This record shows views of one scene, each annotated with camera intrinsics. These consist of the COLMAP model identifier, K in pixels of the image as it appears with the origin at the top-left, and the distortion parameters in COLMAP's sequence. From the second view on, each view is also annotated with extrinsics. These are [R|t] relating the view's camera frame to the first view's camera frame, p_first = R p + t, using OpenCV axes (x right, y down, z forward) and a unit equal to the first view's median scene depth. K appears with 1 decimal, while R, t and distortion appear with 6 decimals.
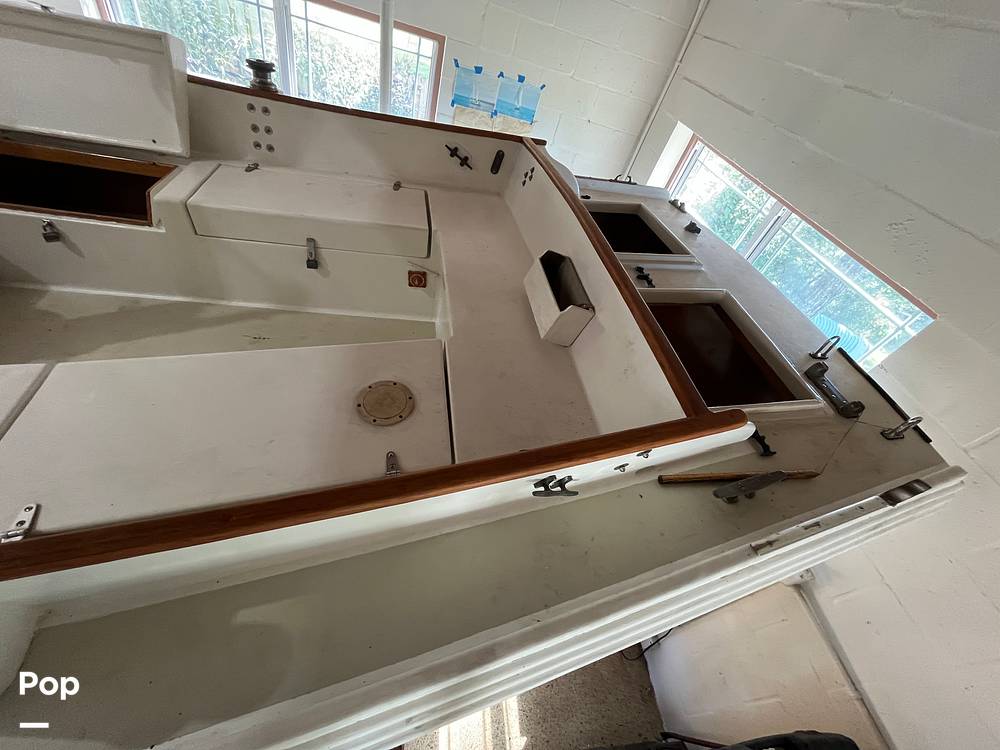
lens RADIAL K [[407.8, 0, 500.0], [0, 407.8, 375.0], [0, 0, 1]] dist [-0.003513, -0.000157]
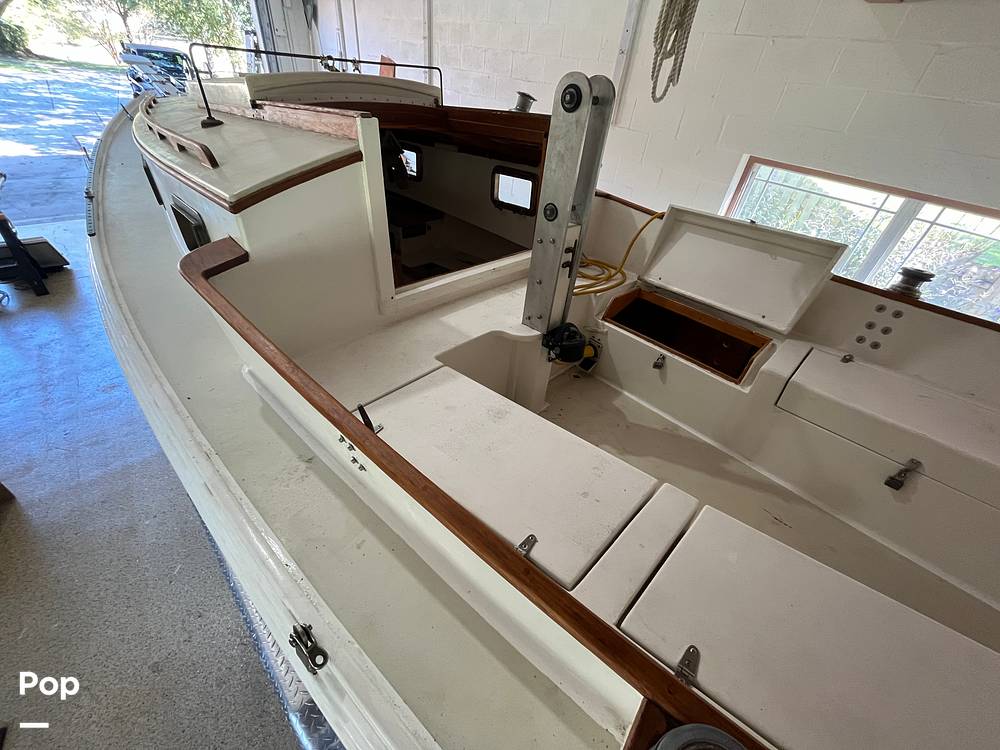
lens RADIAL K [[405.0, 0, 502.0], [0, 405.0, 373.4], [0, 0, 1]] dist [-0.002892, -0.000133]
pose [[0.585126, 0.327893, -0.741697, -0.383973], [-0.537178, 0.841889, -0.051594, 0.014458], [0.607509, 0.428613, 0.668748, -0.141696]]
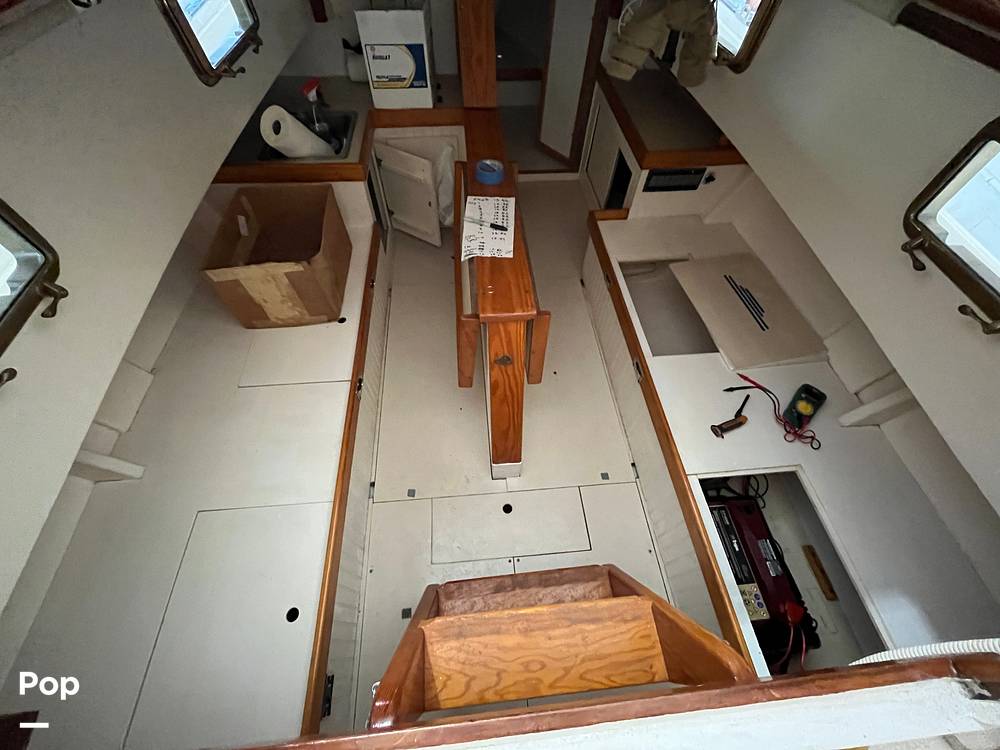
lens RADIAL K [[407.8, 0, 500.0], [0, 407.8, 375.0], [0, 0, 1]] dist [-0.003513, -0.000157]
pose [[-0.061160, 0.702221, -0.709327, -1.383952], [-0.732839, 0.450887, 0.509556, -0.466107], [0.677647, 0.550987, 0.487039, 0.154665]]
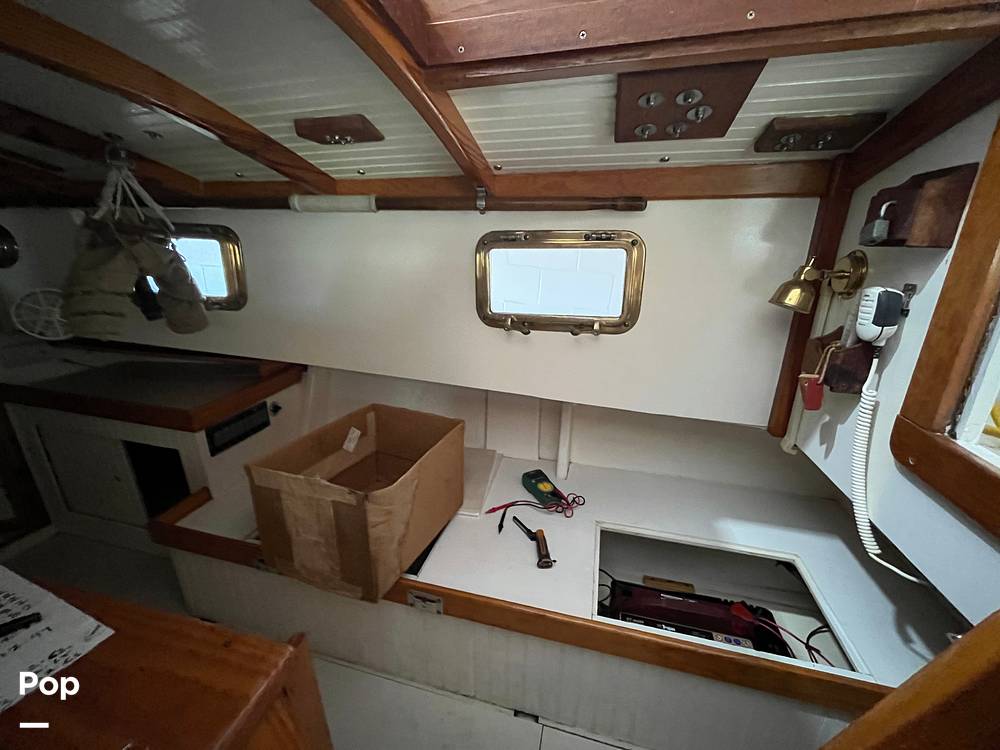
lens RADIAL K [[399.9, 0, 500.0], [0, 399.9, 375.0], [0, 0, 1]] dist [-0.006407, -0.000204]
pose [[0.901604, -0.057779, -0.428686, -1.658427], [-0.161772, 0.874085, -0.458045, -0.287347], [0.401174, 0.482325, 0.778731, 0.210383]]
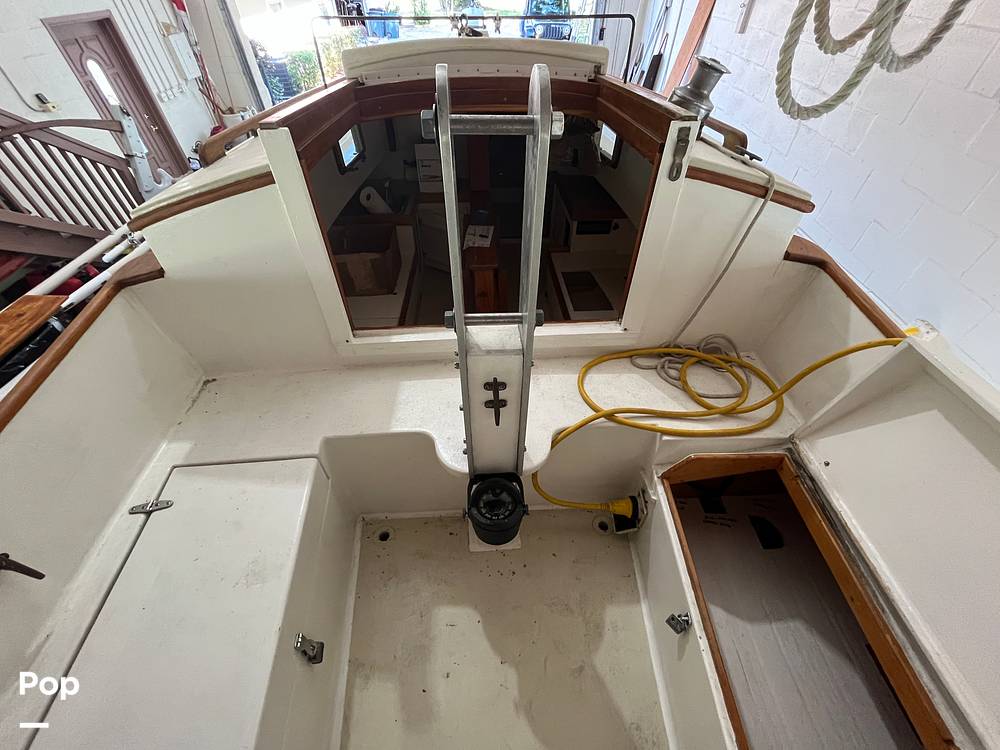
lens RADIAL K [[407.8, 0, 500.0], [0, 407.8, 375.0], [0, 0, 1]] dist [-0.003513, -0.000157]
pose [[-0.100947, 0.515220, -0.851092, -0.635521], [-0.722625, 0.550023, 0.418674, -0.579273], [0.683829, 0.657285, 0.316787, 0.274772]]
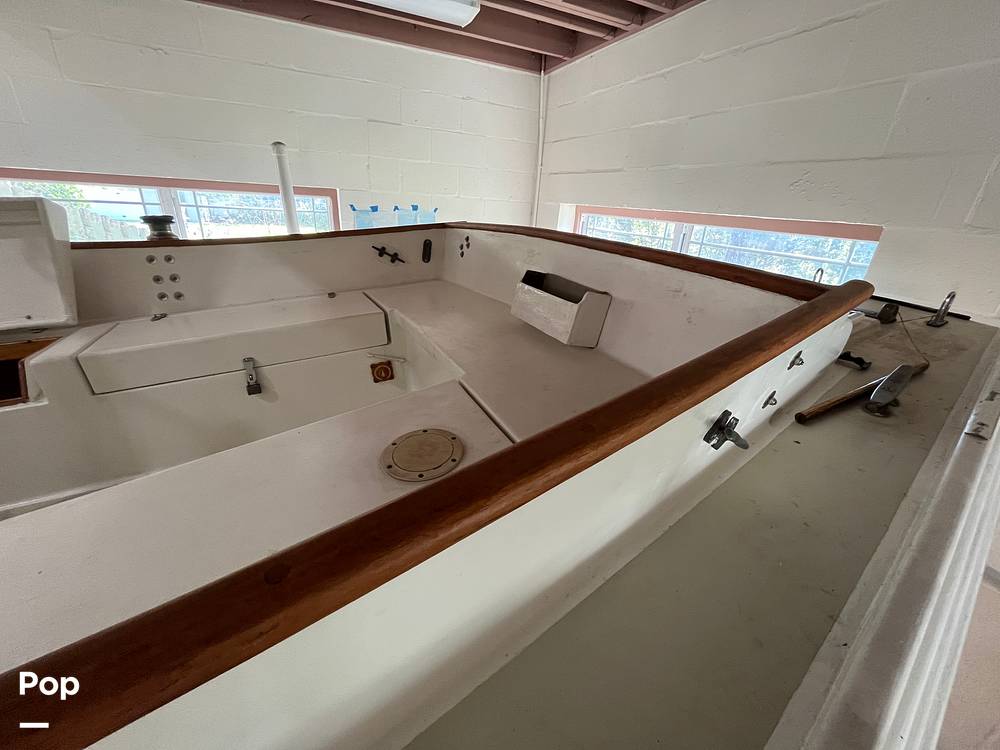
lens RADIAL K [[403.7, 0, 498.8], [0, 403.7, 376.1], [0, 0, 1]] dist [0.008093, -0.005928]
pose [[0.931316, -0.303487, 0.201362, -0.151794], [0.352087, 0.891671, -0.284530, 0.112290], [-0.093198, 0.335884, 0.937281, 0.168905]]
